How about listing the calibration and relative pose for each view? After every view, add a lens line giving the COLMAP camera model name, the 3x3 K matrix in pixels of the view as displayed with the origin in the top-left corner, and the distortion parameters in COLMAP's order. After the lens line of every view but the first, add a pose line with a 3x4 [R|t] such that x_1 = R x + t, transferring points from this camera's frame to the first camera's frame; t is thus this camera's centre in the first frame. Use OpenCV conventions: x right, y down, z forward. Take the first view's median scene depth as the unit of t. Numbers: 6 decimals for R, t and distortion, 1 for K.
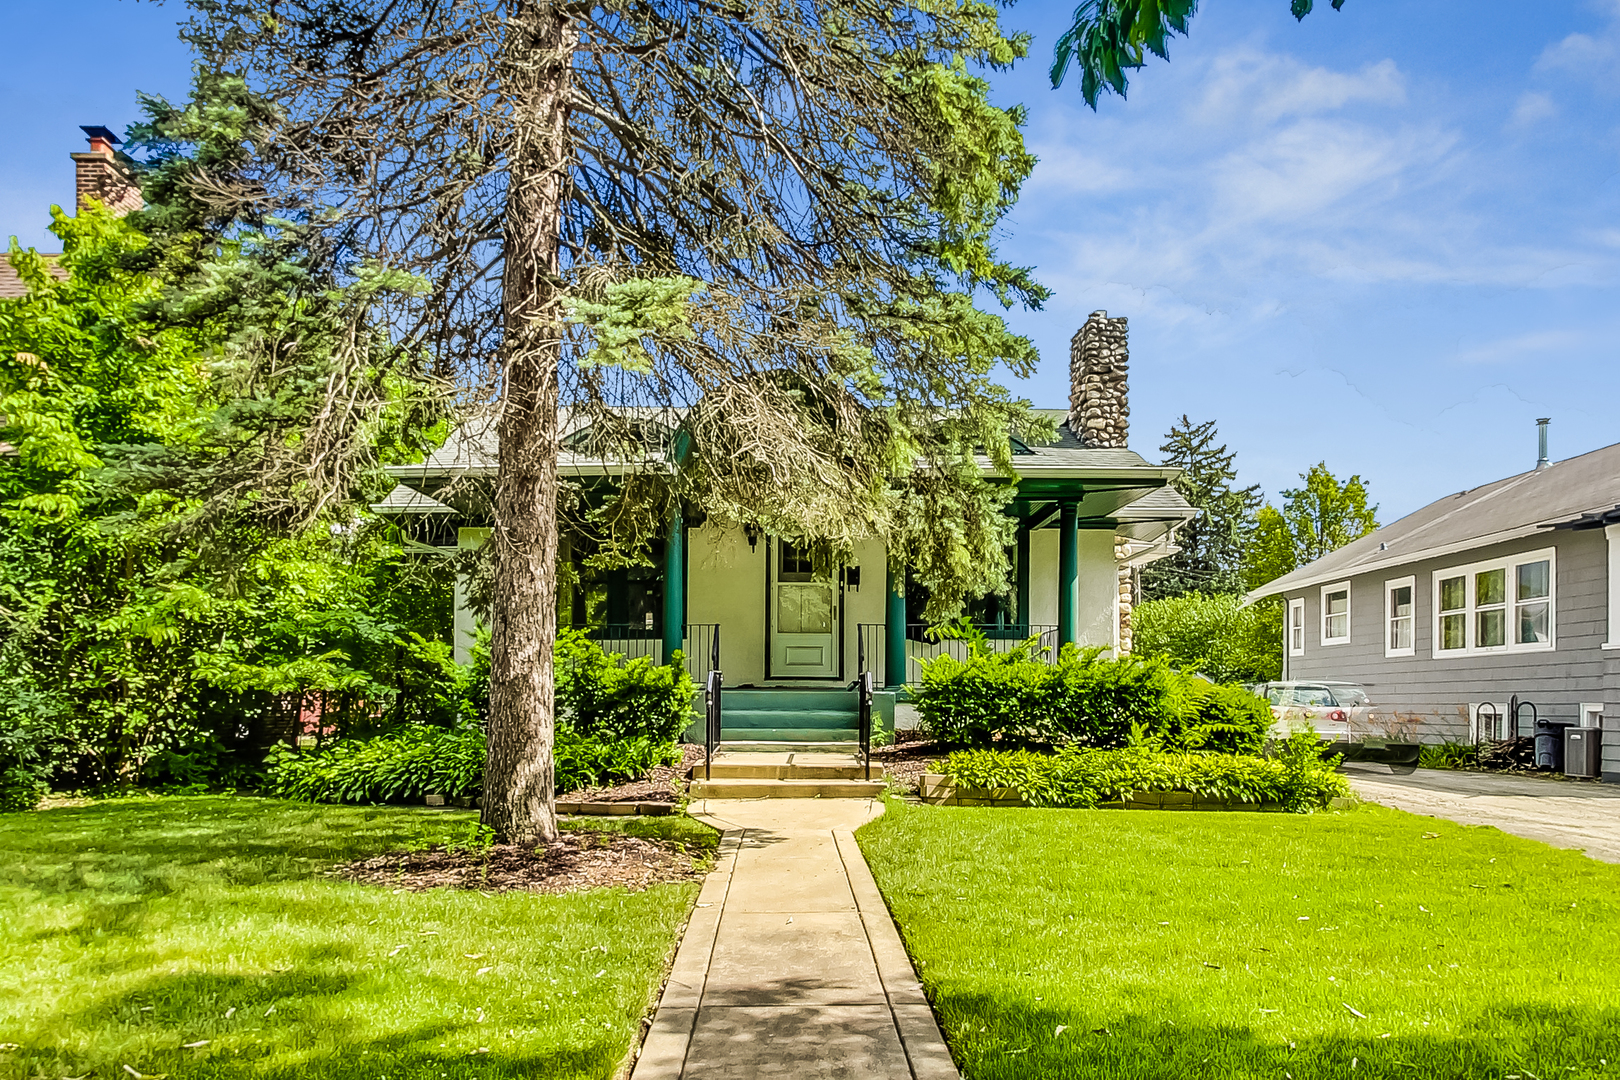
lens RADIAL K [[1106.7, 0, 810.0], [0, 1106.7, 540.0], [0, 0, 1]] dist [0.001566, -0.002615]
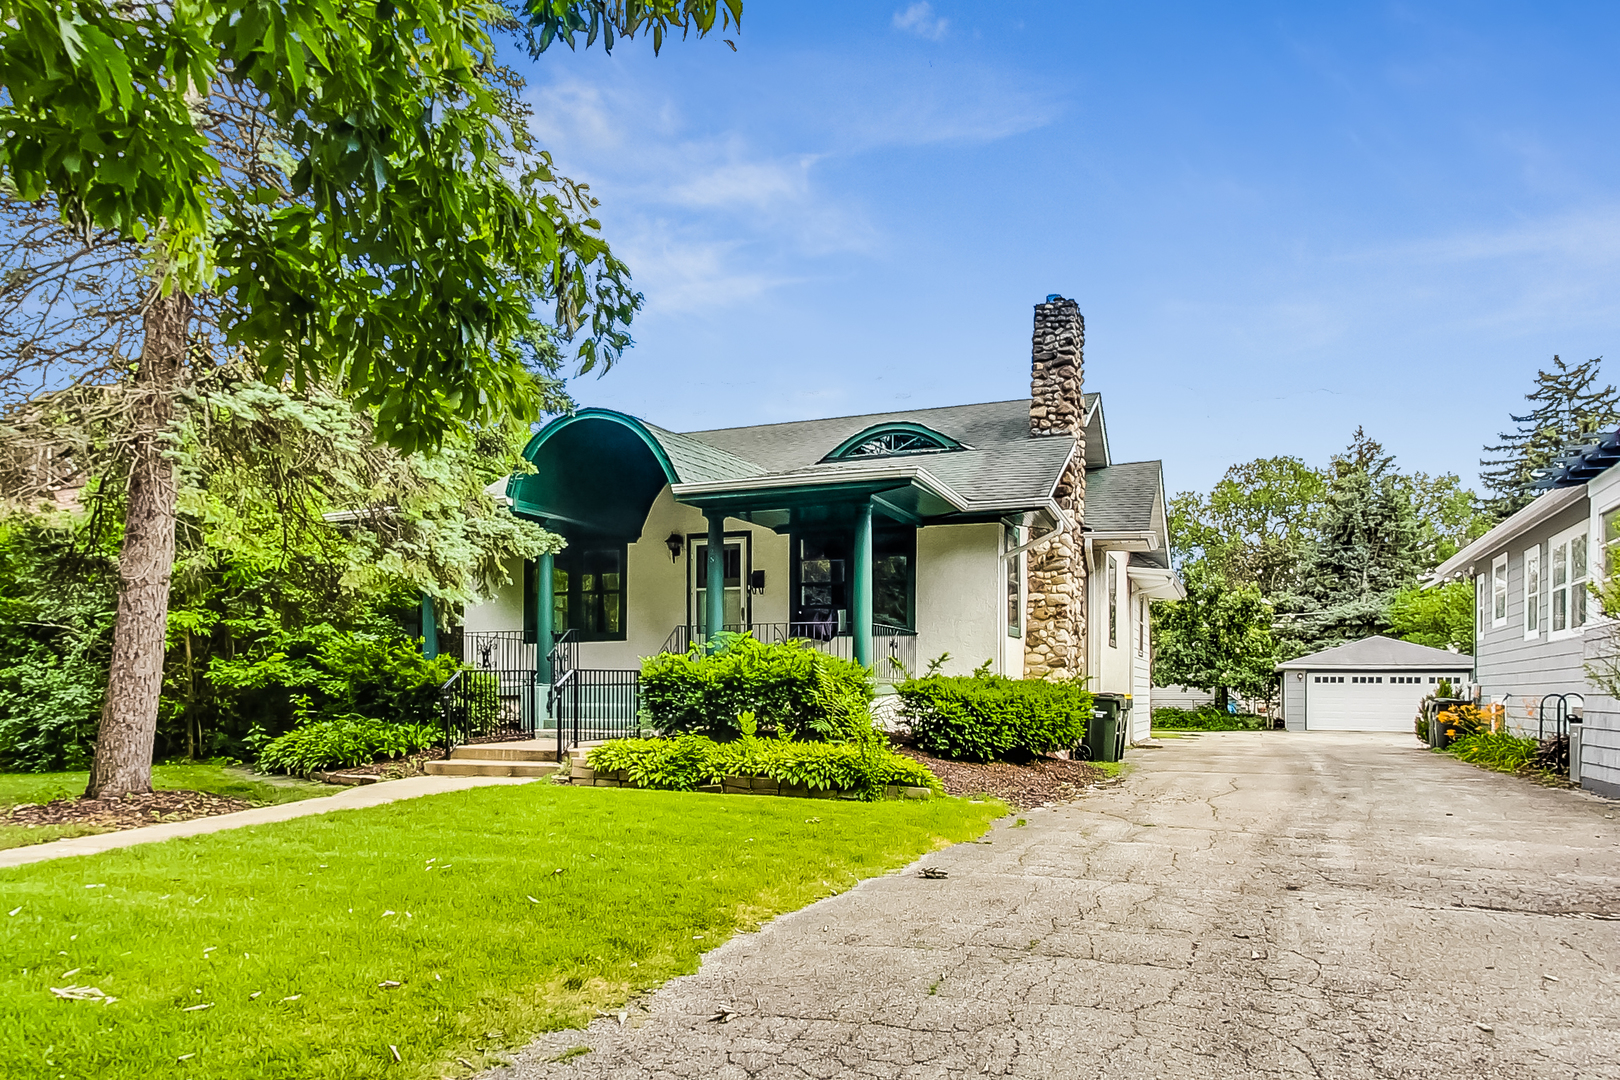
lens RADIAL K [[1106.7, 0, 810.0], [0, 1106.7, 540.0], [0, 0, 1]] dist [0.001566, -0.002615]
pose [[0.926358, -0.053491, -0.372826, 0.493716], [0.055806, 0.998431, -0.004590, 0.001666], [0.372487, -0.016554, 0.927890, 0.010477]]
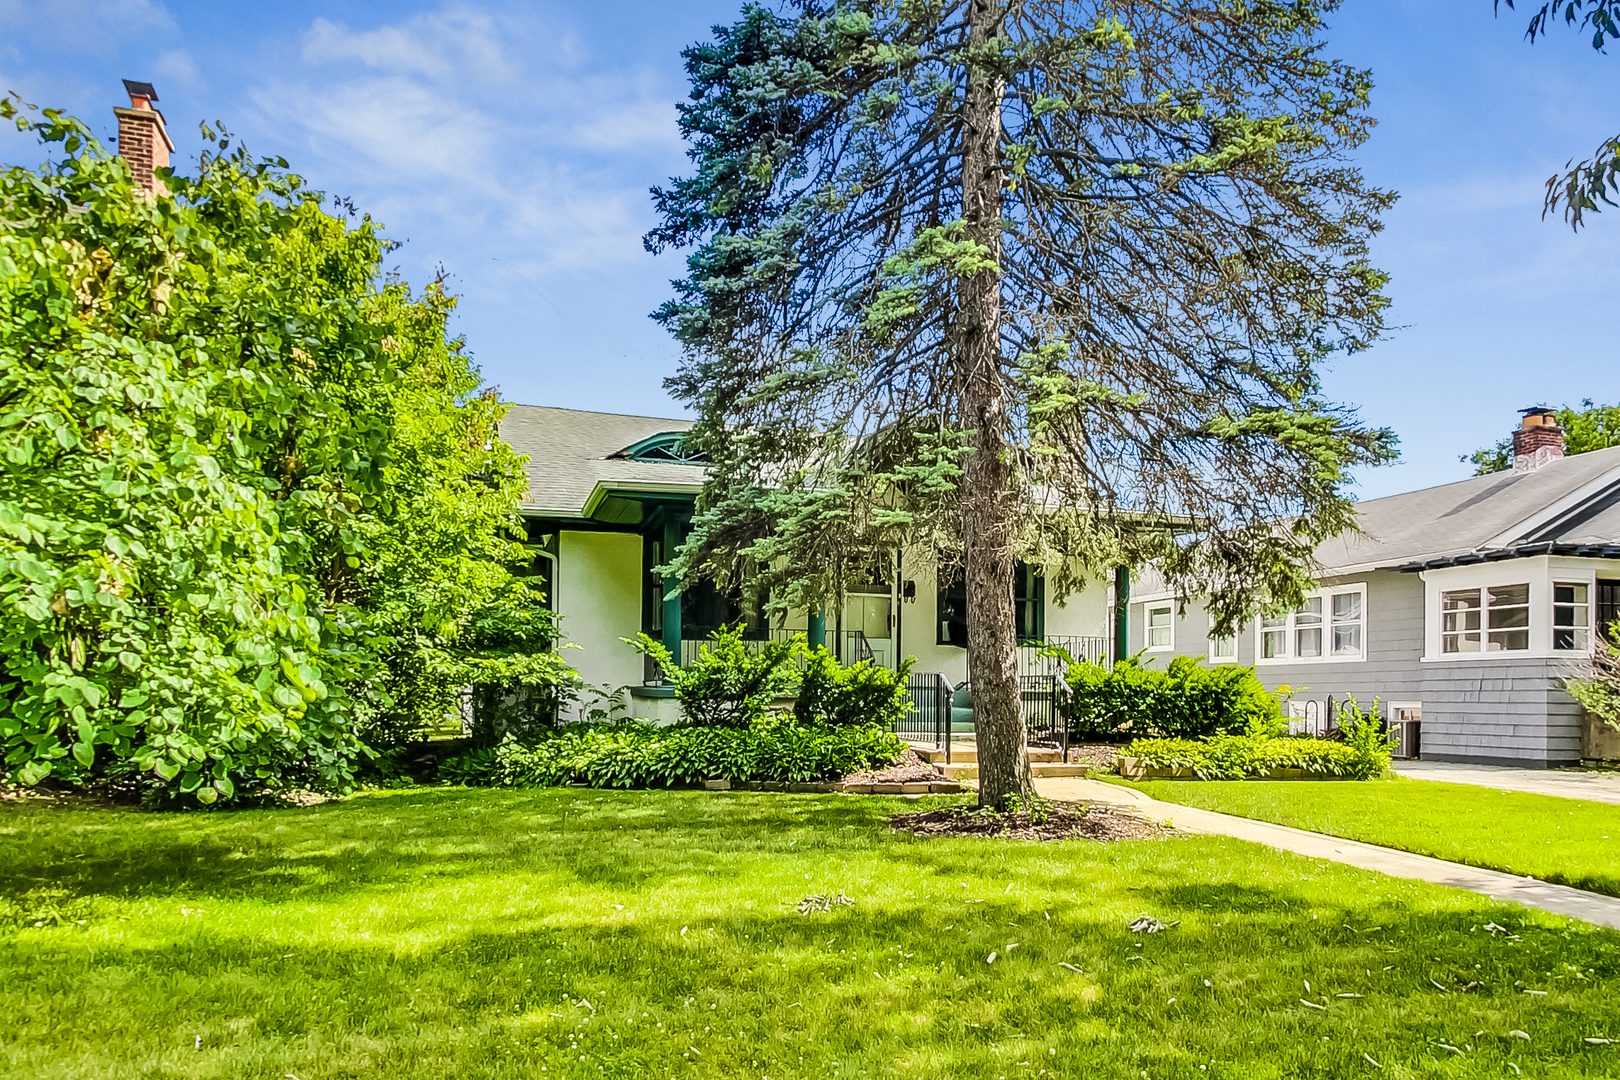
lens RADIAL K [[1106.7, 0, 810.0], [0, 1106.7, 540.0], [0, 0, 1]] dist [0.001566, -0.002615]
pose [[0.957102, 0.045885, 0.286095, -0.392086], [-0.047645, 0.998864, -0.000809, -0.012991], [-0.285808, -0.012857, 0.958201, -0.074398]]
